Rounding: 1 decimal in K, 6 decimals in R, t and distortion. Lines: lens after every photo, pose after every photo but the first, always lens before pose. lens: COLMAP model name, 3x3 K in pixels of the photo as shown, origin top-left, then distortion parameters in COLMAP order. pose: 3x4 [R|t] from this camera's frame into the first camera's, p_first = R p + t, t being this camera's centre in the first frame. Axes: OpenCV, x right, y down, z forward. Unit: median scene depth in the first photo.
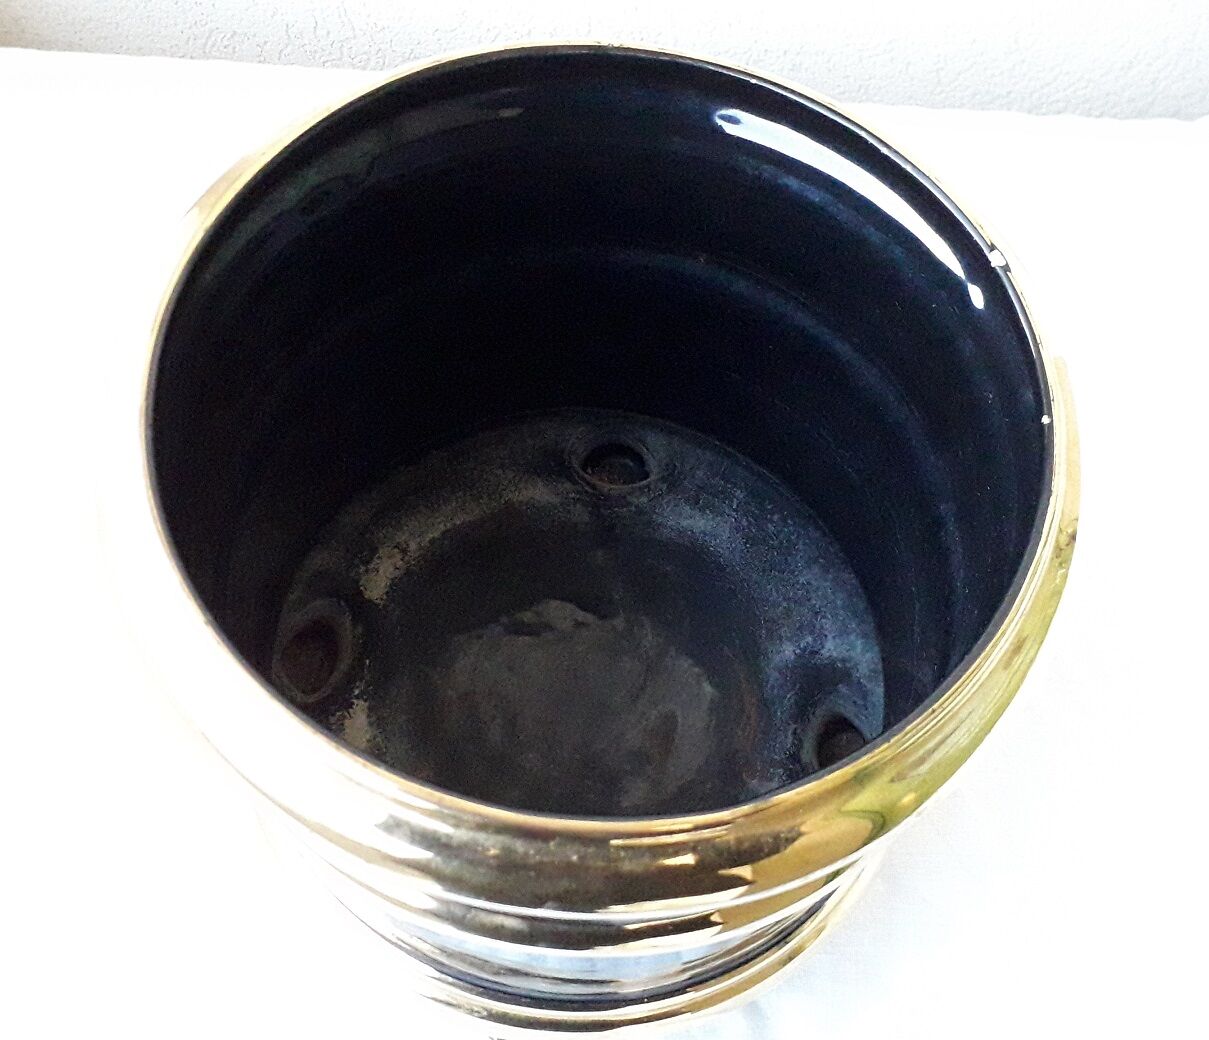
lens RADIAL K [[1061.3, 0, 604.5], [0, 1061.3, 520.0], [0, 0, 1]] dist [-0.002043, -0.000142]
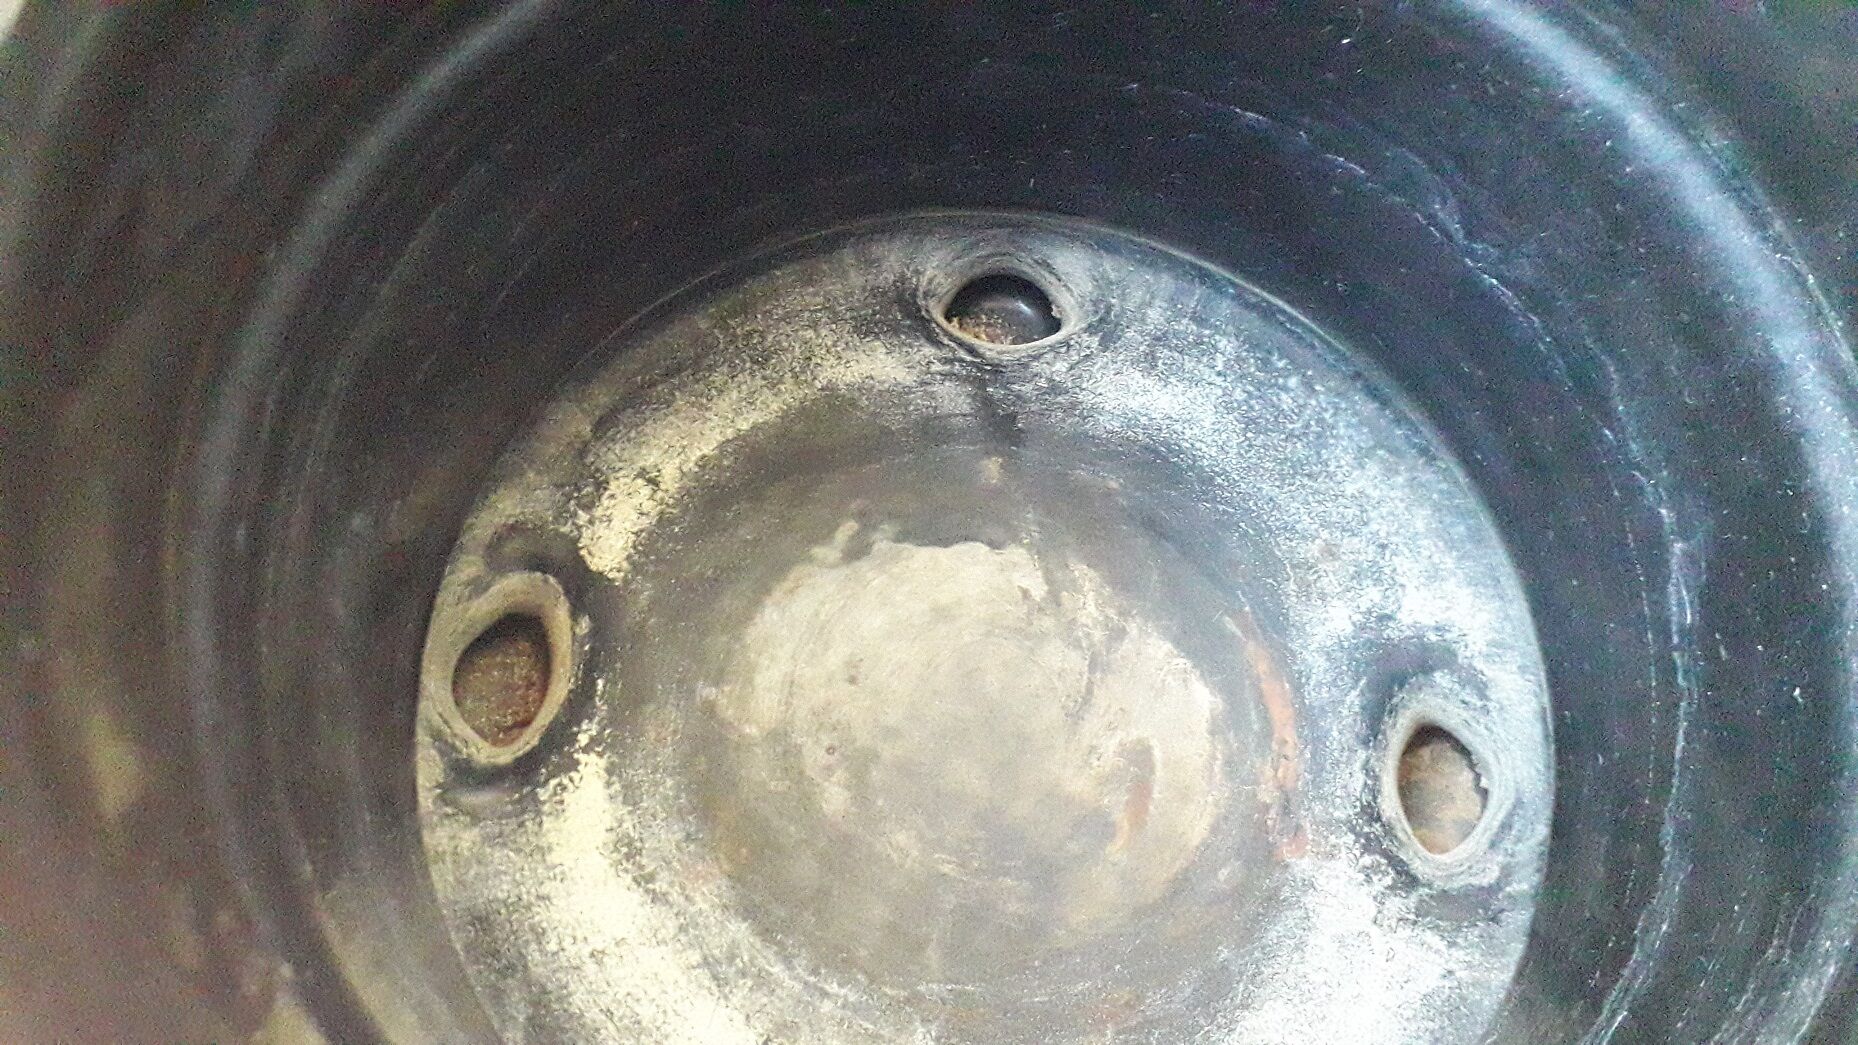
lens RADIAL K [[1481.0, 0, 929.0], [0, 1481.0, 522.5], [0, 0, 1]] dist [0.131719, -0.000530]
pose [[0.997807, -0.060797, -0.026185, -0.020152], [0.062784, 0.994546, 0.083281, -0.006957], [0.020979, -0.084743, 0.996182, 0.197979]]
